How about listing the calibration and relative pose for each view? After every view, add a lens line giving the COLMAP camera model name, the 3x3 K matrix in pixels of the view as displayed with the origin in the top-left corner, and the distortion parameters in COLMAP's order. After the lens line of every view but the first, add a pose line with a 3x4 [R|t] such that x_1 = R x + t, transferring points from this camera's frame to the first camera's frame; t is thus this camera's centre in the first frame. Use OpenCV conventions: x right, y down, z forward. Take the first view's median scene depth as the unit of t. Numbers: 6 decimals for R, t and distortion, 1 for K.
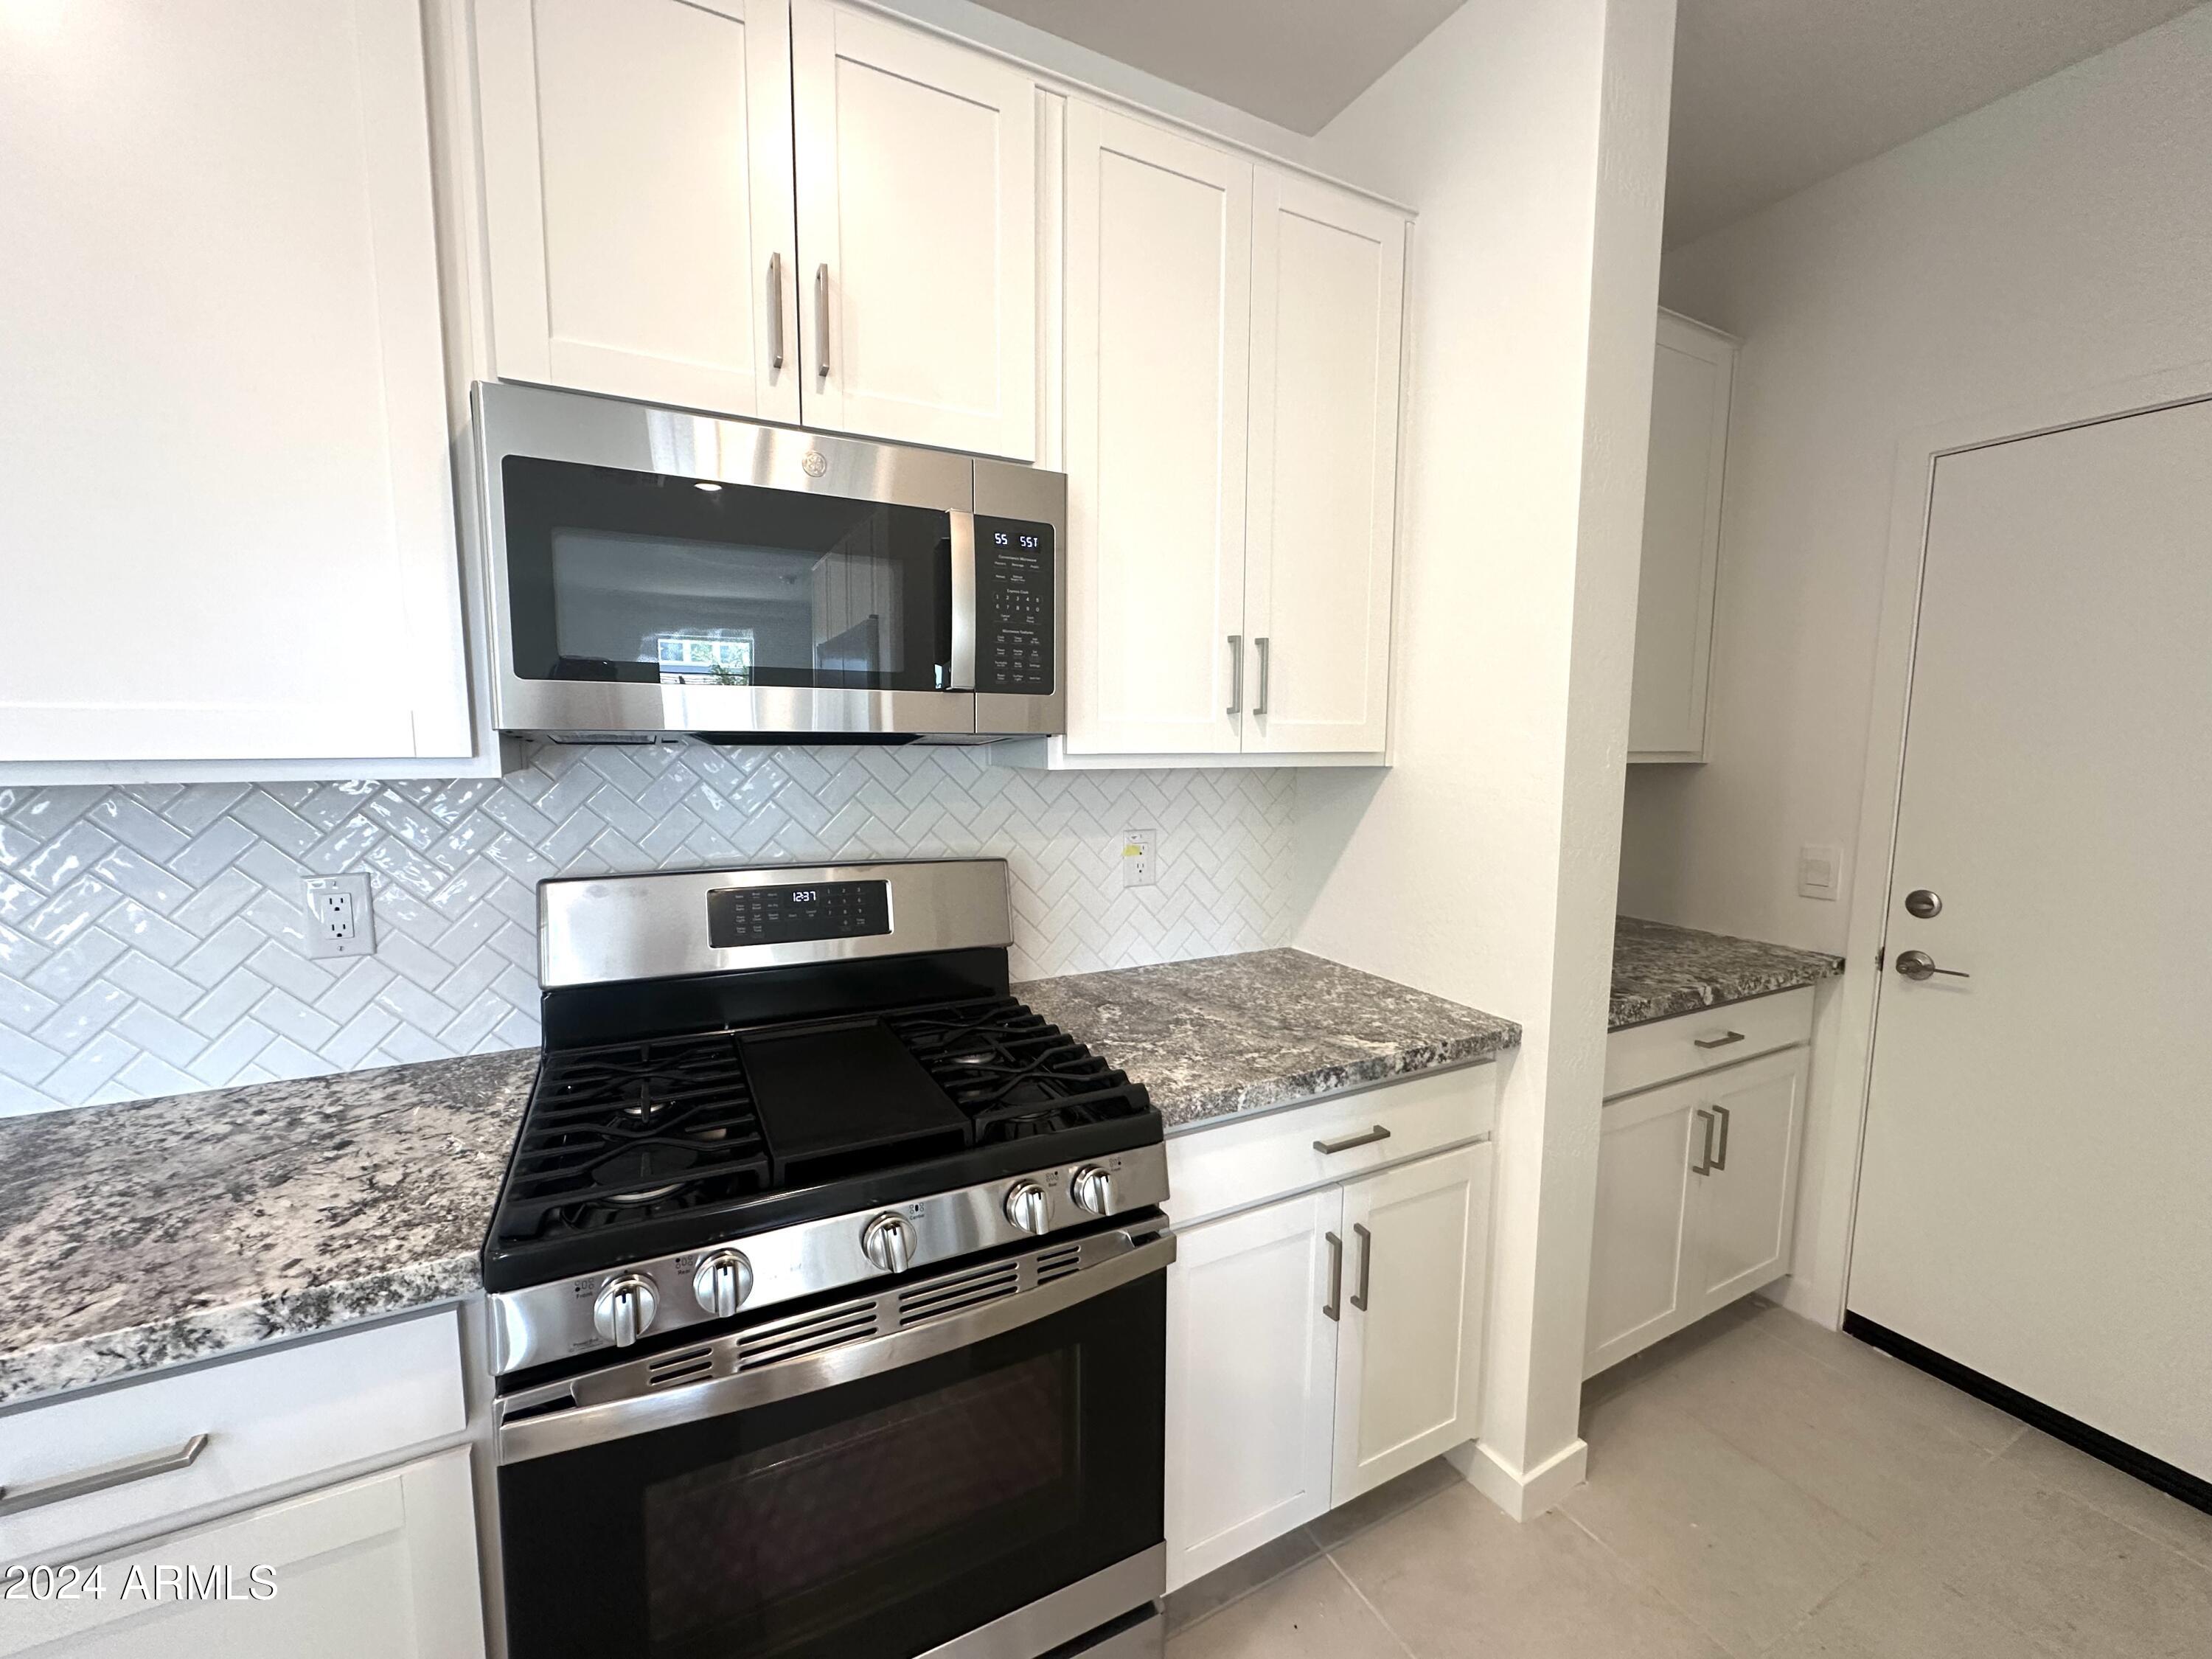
lens RADIAL K [[886.7, 0, 1106.0], [0, 886.7, 829.5], [0, 0, 1]] dist [-0.002263, 0.000102]
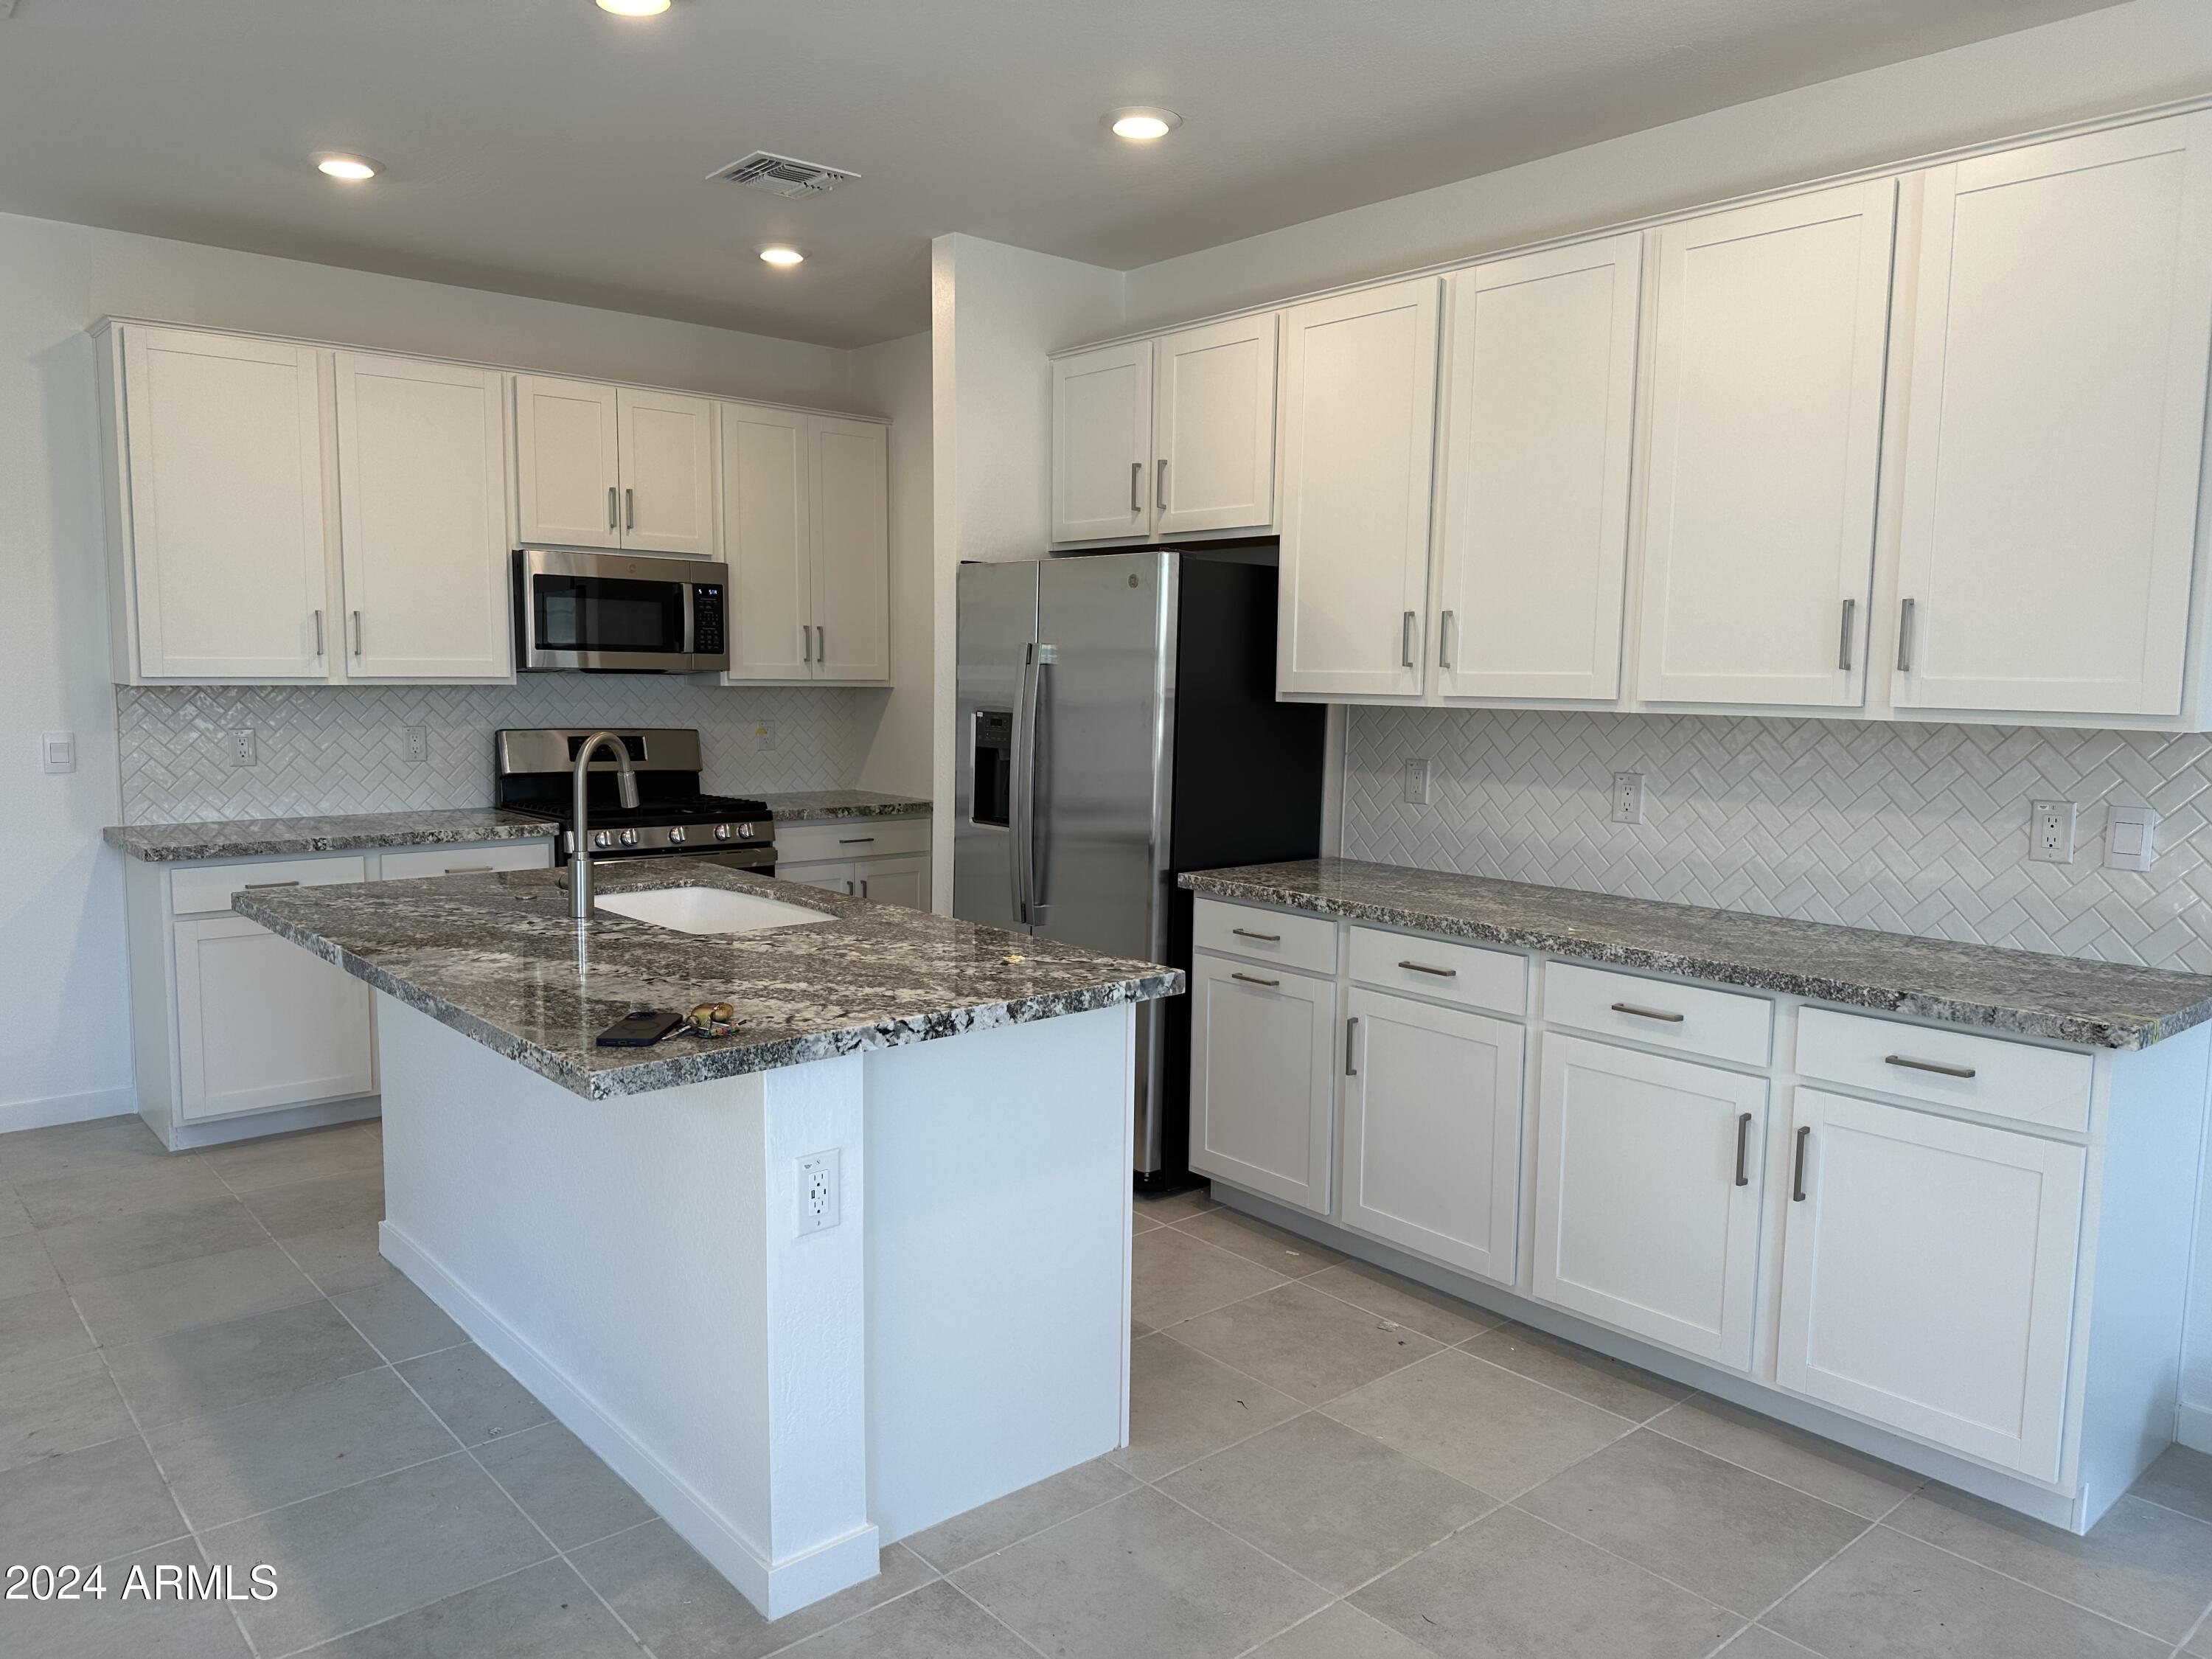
lens RADIAL K [[1575.7, 0, 1106.0], [0, 1575.7, 829.5], [0, 0, 1]] dist [0.102446, -0.000639]
pose [[0.973539, -0.017066, 0.227884, -0.038569], [0.016510, 0.999854, 0.004346, 0.305692], [-0.227925, -0.000469, 0.973679, -3.251187]]
